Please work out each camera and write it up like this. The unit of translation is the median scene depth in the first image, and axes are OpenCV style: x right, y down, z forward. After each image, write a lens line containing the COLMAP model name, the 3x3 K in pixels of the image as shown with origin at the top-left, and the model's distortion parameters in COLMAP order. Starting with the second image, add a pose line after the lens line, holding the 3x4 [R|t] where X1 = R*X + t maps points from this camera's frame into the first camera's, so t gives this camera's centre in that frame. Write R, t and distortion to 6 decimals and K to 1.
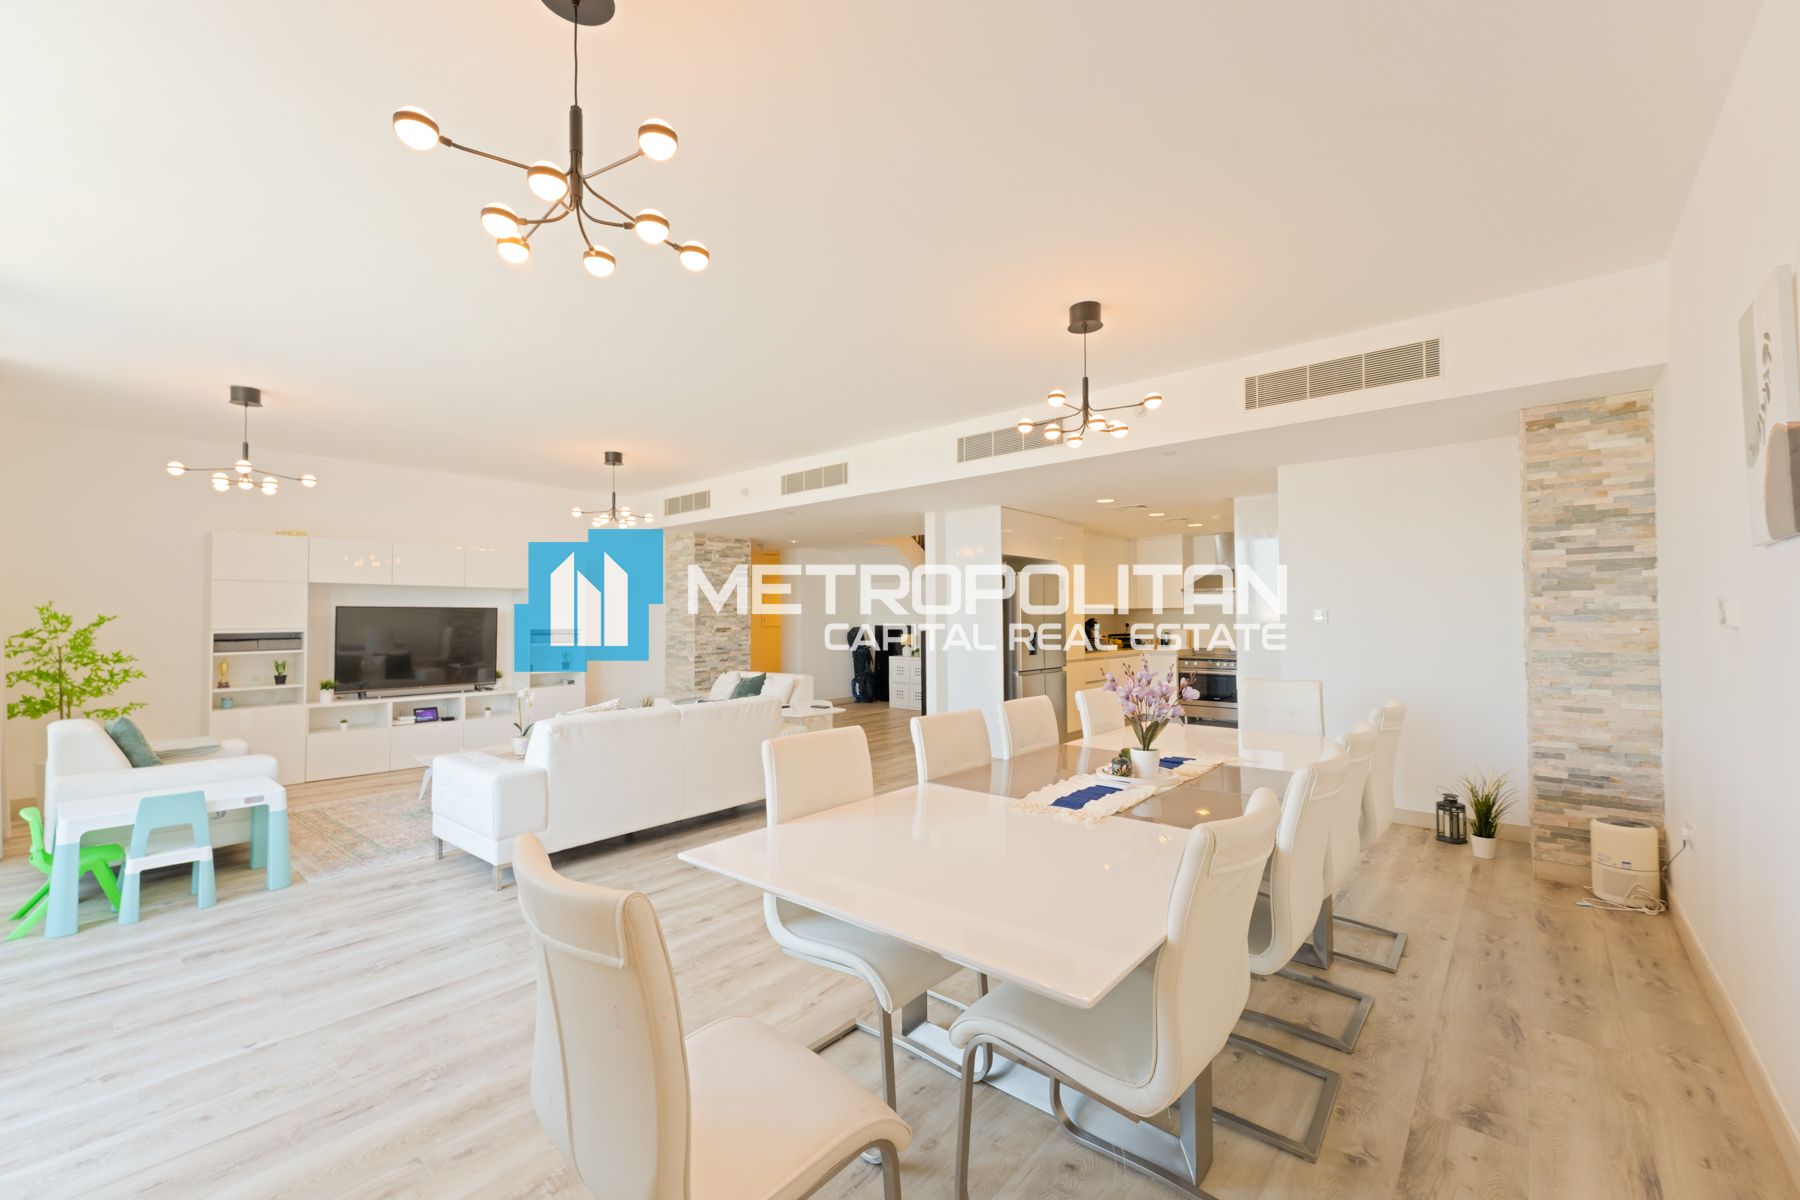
lens RADIAL K [[741.2, 0, 906.7], [0, 741.2, 598.9], [0, 0, 1]] dist [0.000154, 0.000777]
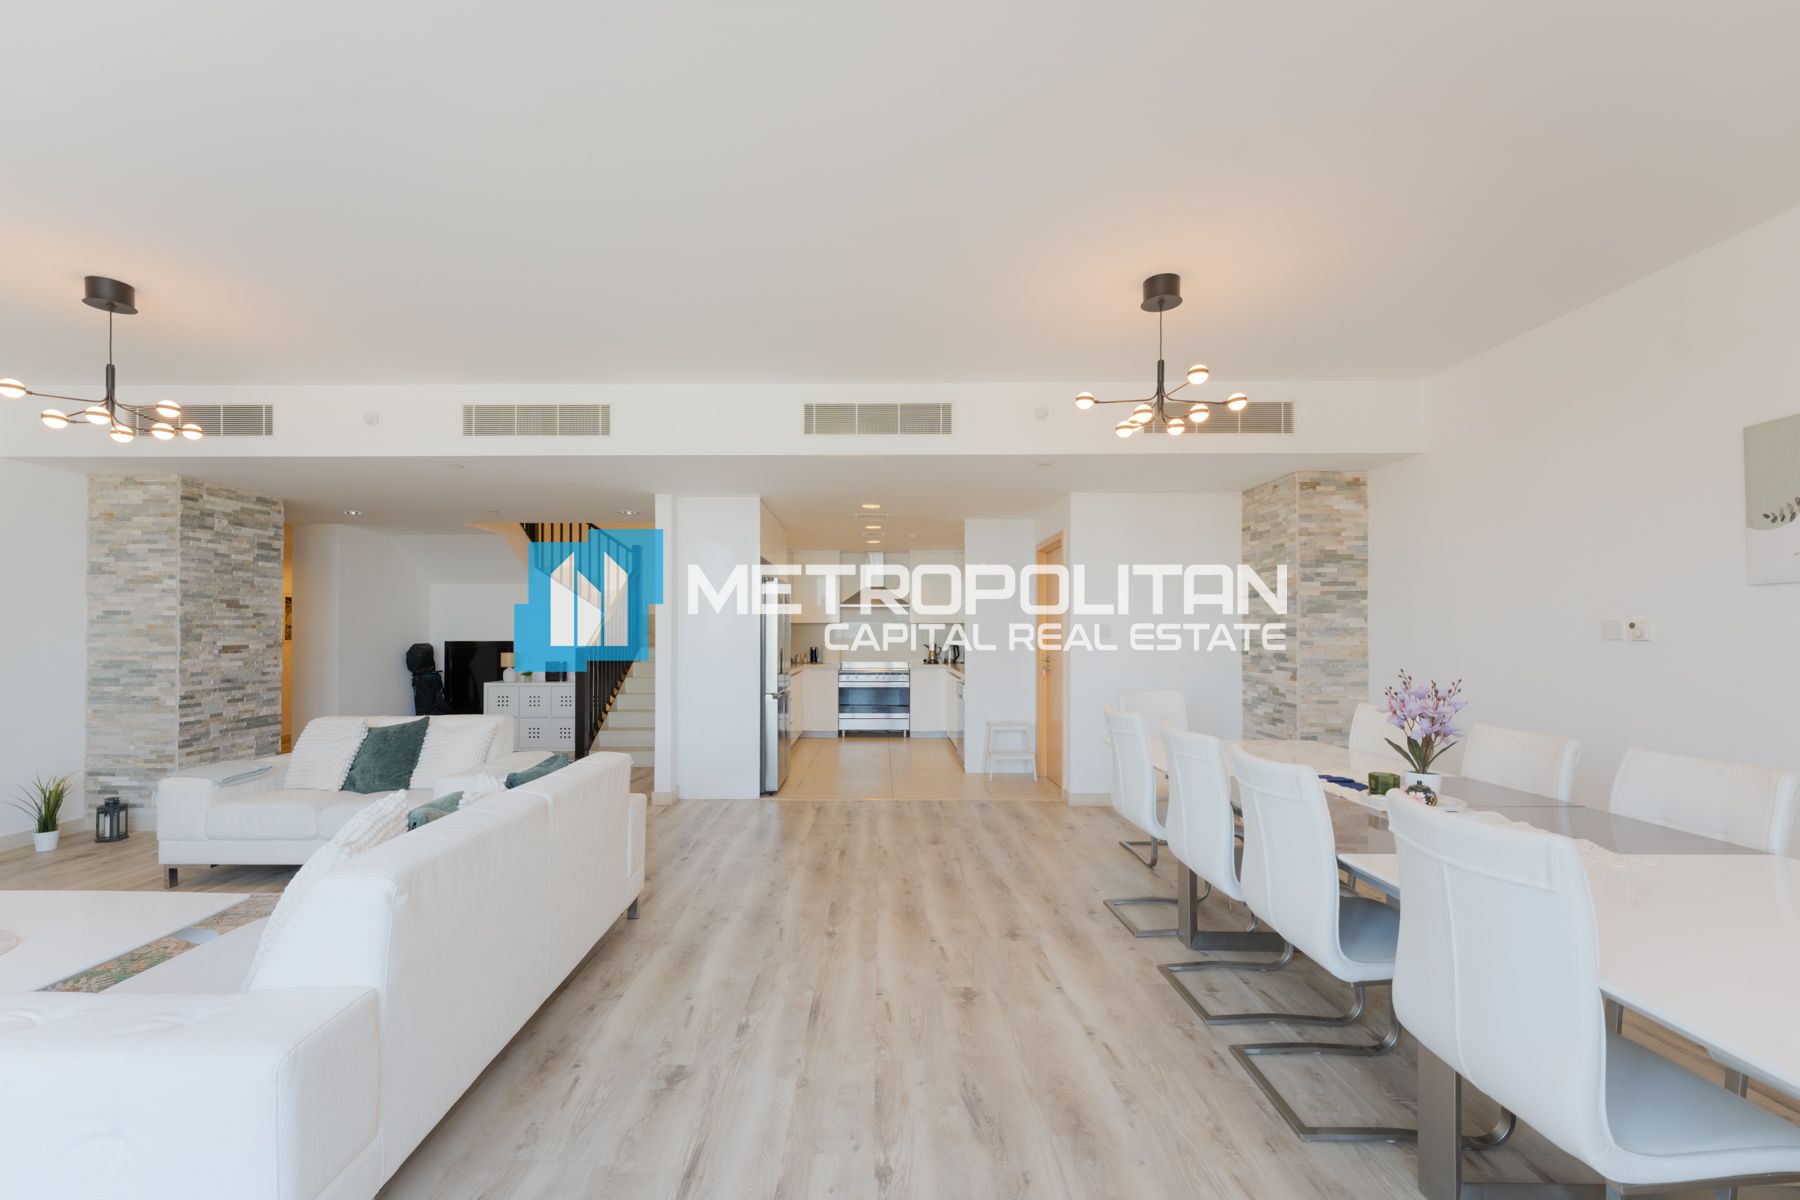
lens RADIAL K [[741.2, 0, 919.9], [0, 741.2, 628.4], [0, 0, 1]] dist [0.000154, 0.000777]
pose [[0.755351, 0.008498, 0.655265, -0.520623], [-0.021710, 0.999692, 0.012061, 0.015549], [-0.654961, -0.023337, 0.755303, 0.464164]]
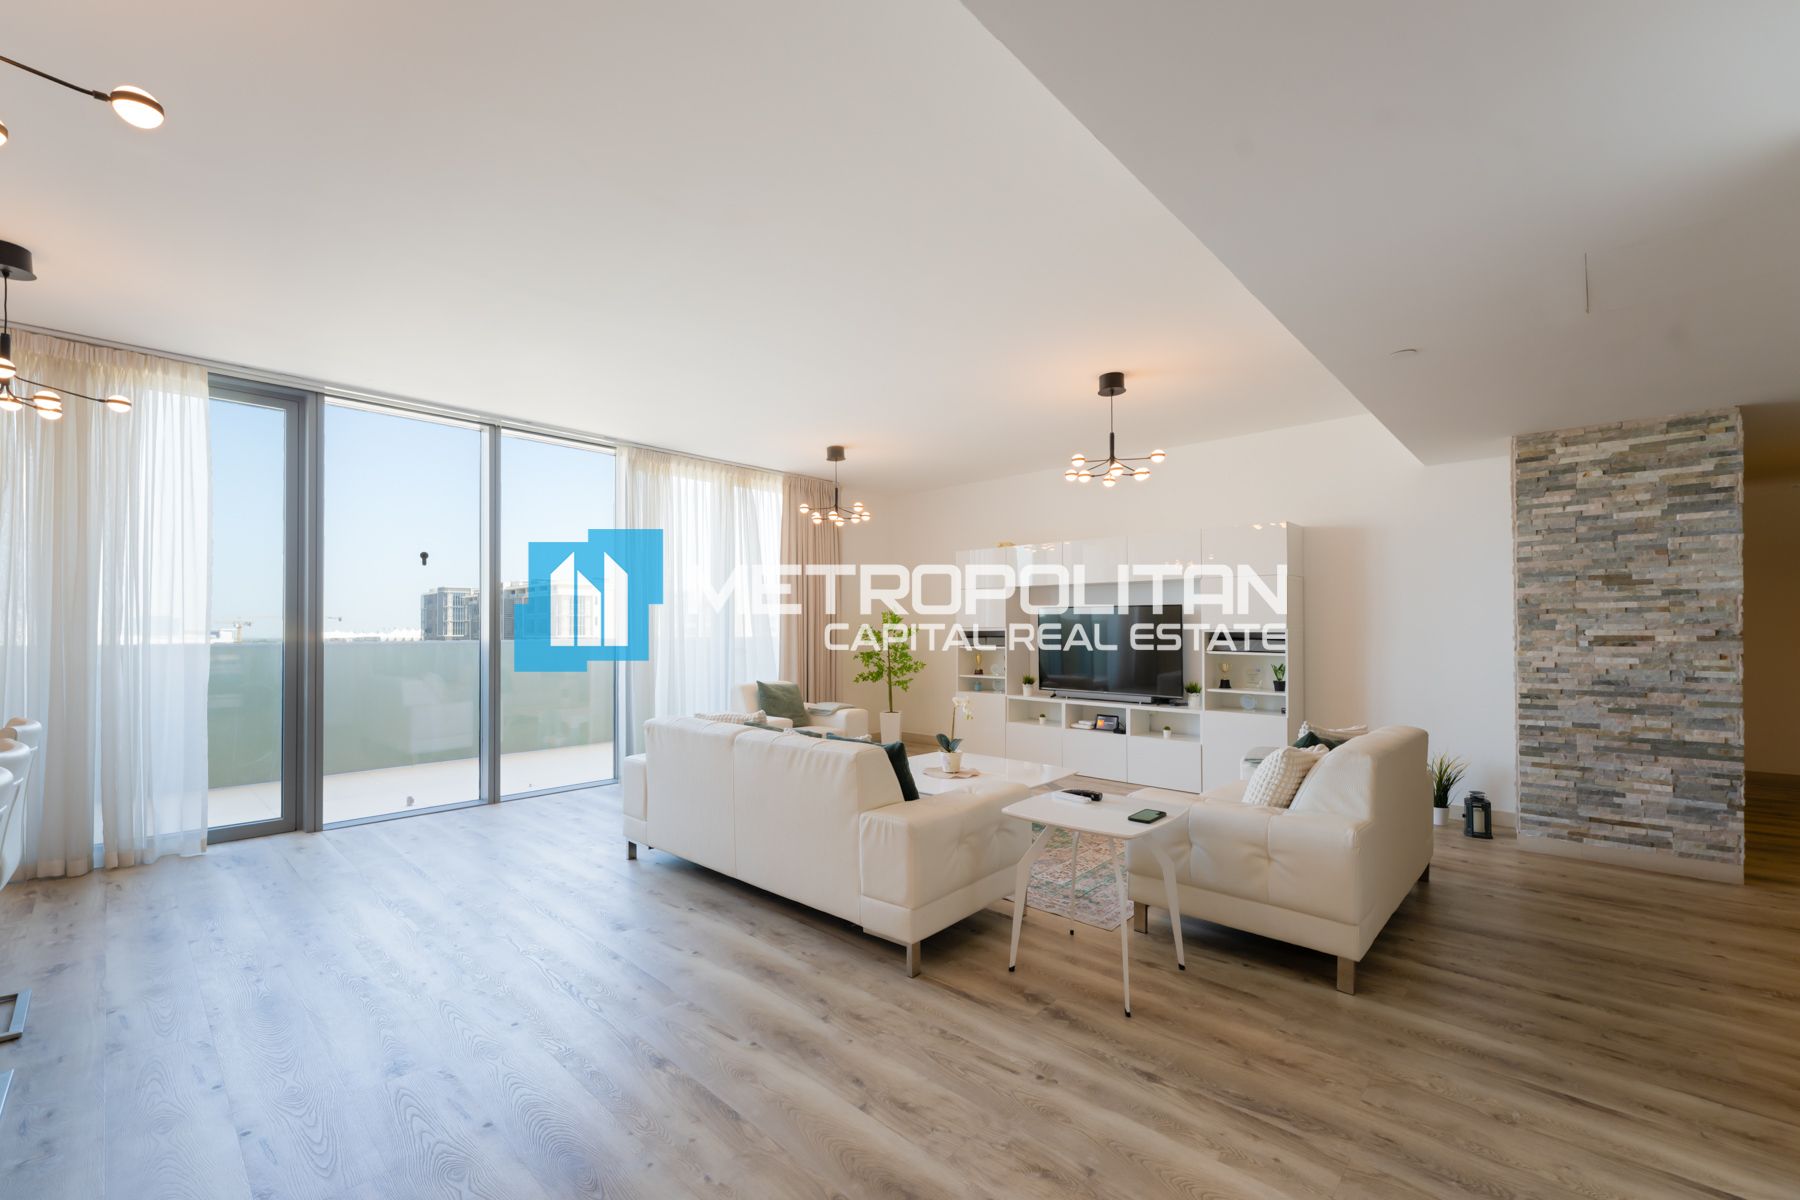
lens RADIAL K [[741.2, 0, 897.7], [0, 741.2, 638.8], [0, 0, 1]] dist [0.000154, 0.000777]
pose [[-0.089603, 0.009627, -0.995931, 0.521908], [0.019188, 0.999784, 0.007938, 0.068375], [0.995793, -0.018399, -0.089769, 1.444722]]
